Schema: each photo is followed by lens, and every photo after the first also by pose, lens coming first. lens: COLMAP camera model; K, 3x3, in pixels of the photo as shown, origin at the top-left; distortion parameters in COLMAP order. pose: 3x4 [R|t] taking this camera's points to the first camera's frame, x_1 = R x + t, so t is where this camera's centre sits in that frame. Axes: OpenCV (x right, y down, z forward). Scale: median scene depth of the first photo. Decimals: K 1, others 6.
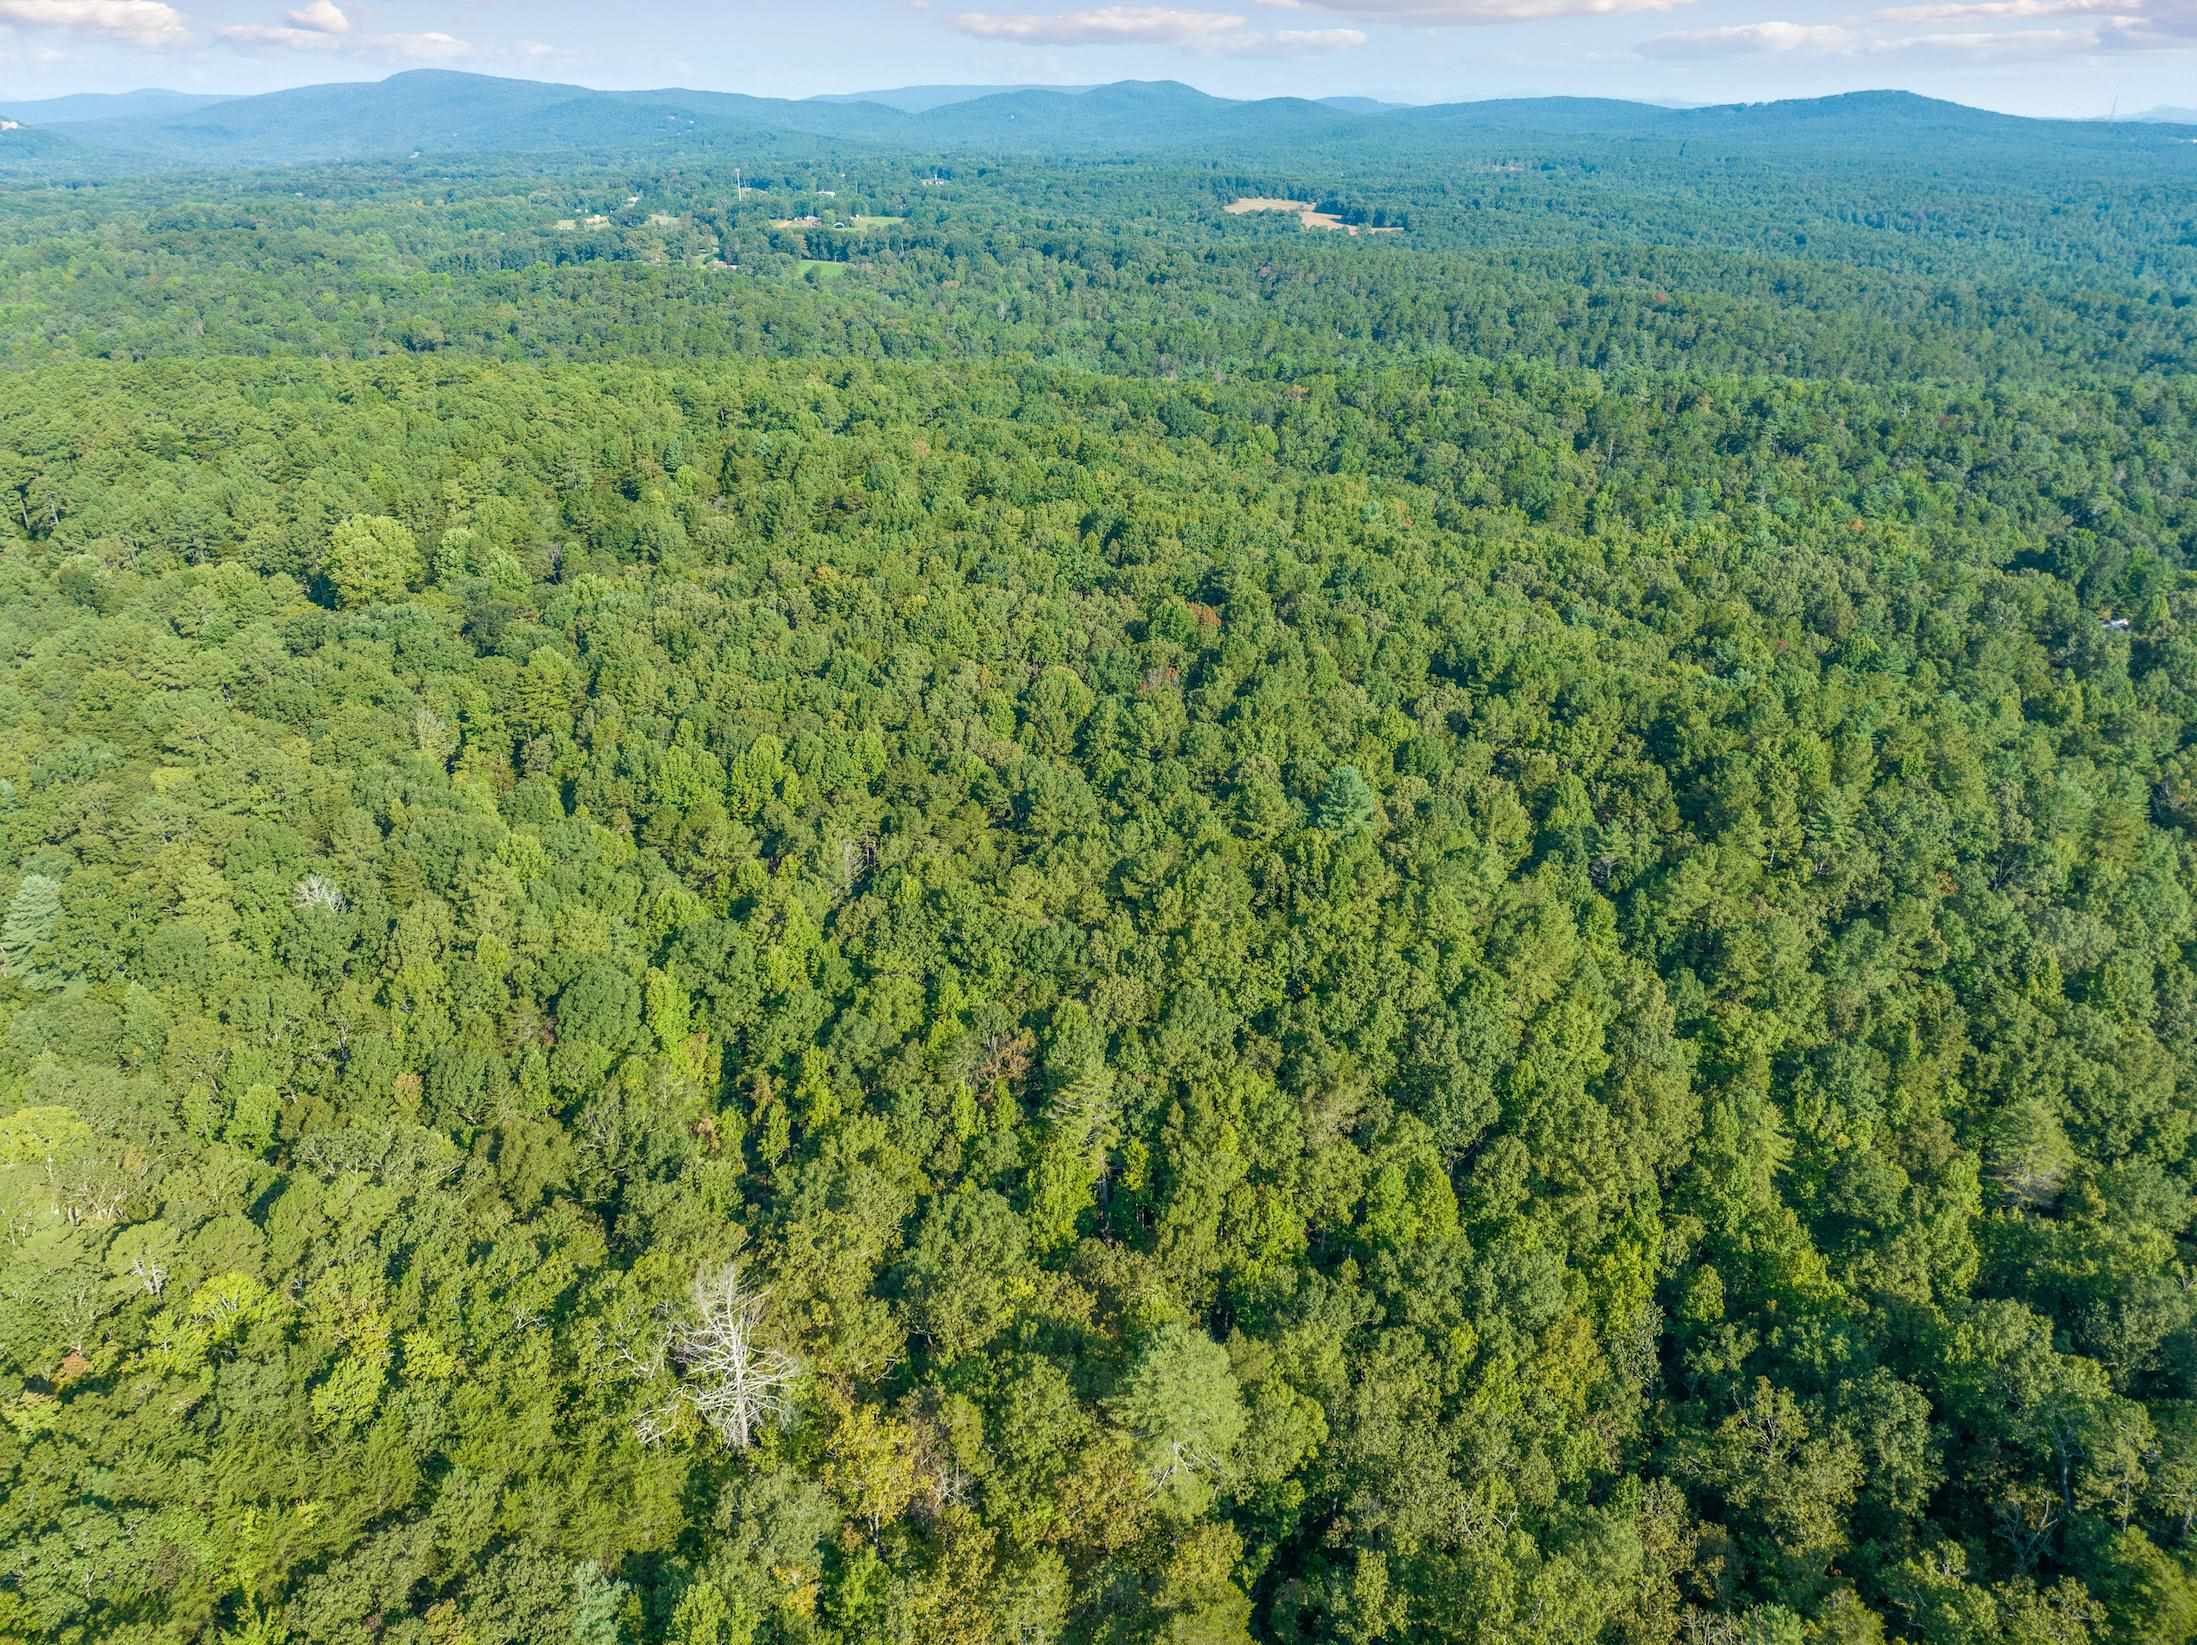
lens RADIAL K [[1555.8, 0, 1098.5], [0, 1555.8, 822.5], [0, 0, 1]] dist [-0.063750, 0.009173]
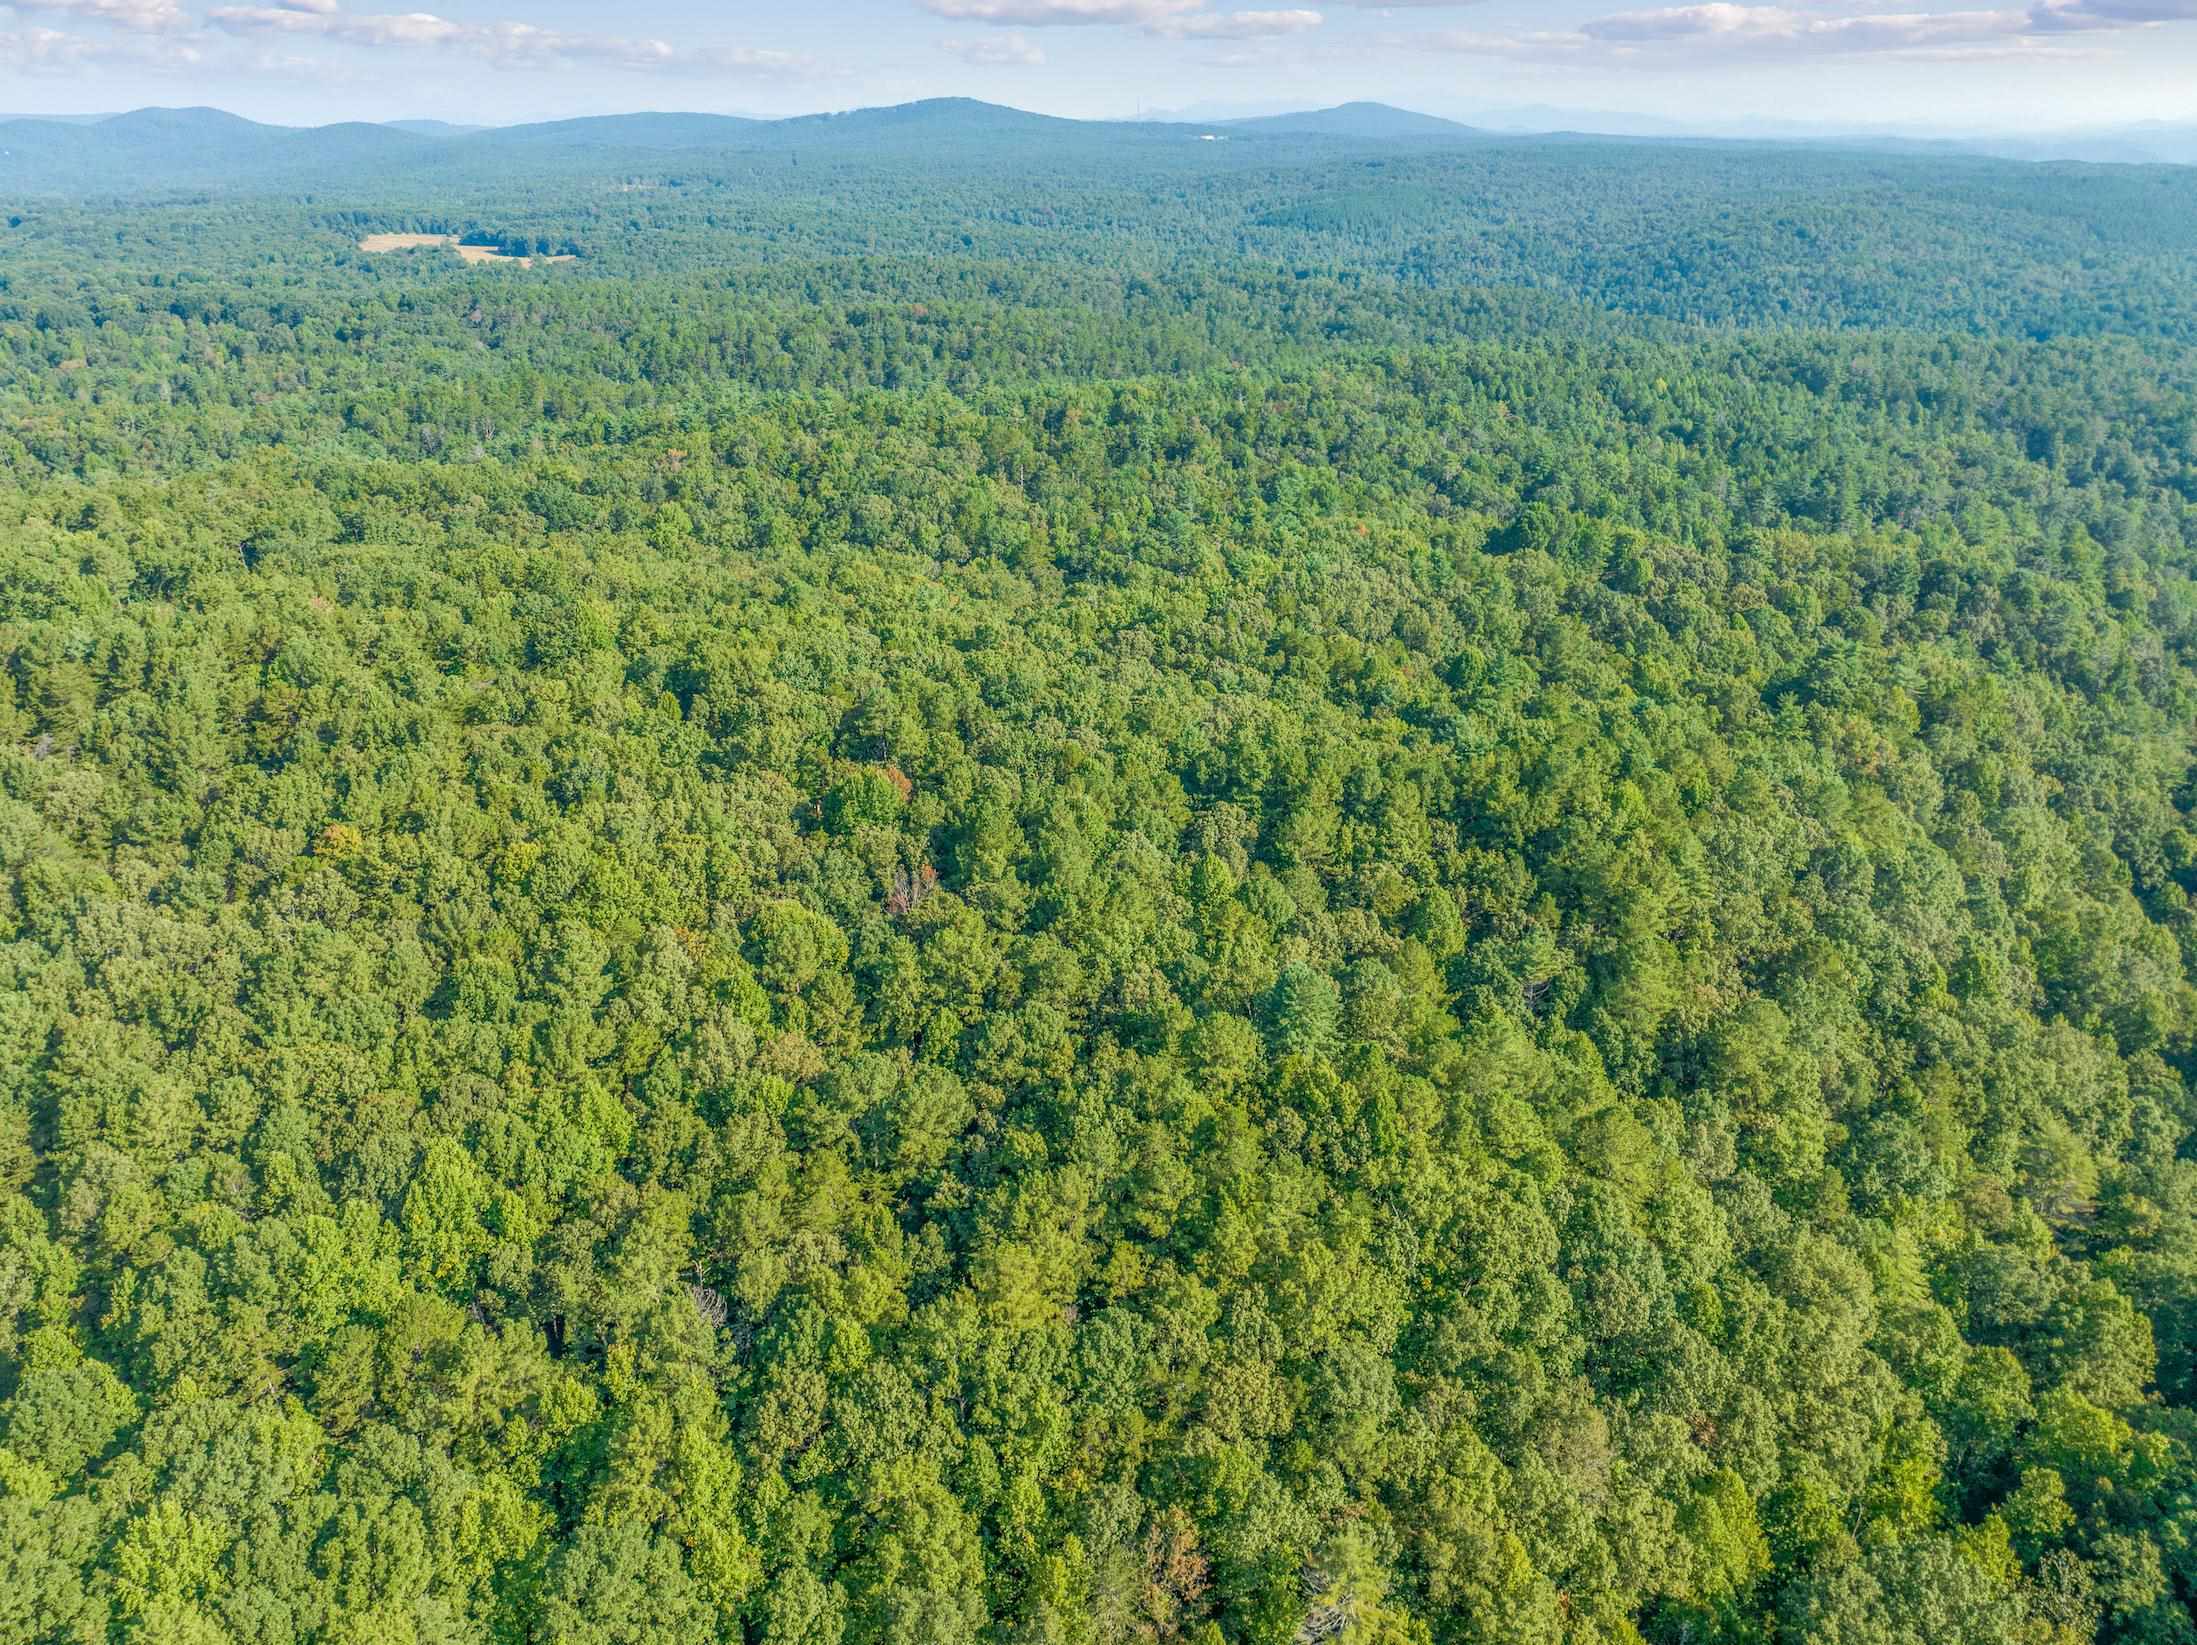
lens RADIAL K [[1504.5, 0, 1099.2], [0, 1504.5, 860.2], [0, 0, 1]] dist [-0.051198, 0.001593]
pose [[0.846696, -0.238386, 0.475688, -0.082814], [0.227069, 0.970409, 0.082141, -0.052321], [-0.481193, 0.038465, 0.875770, 0.117788]]
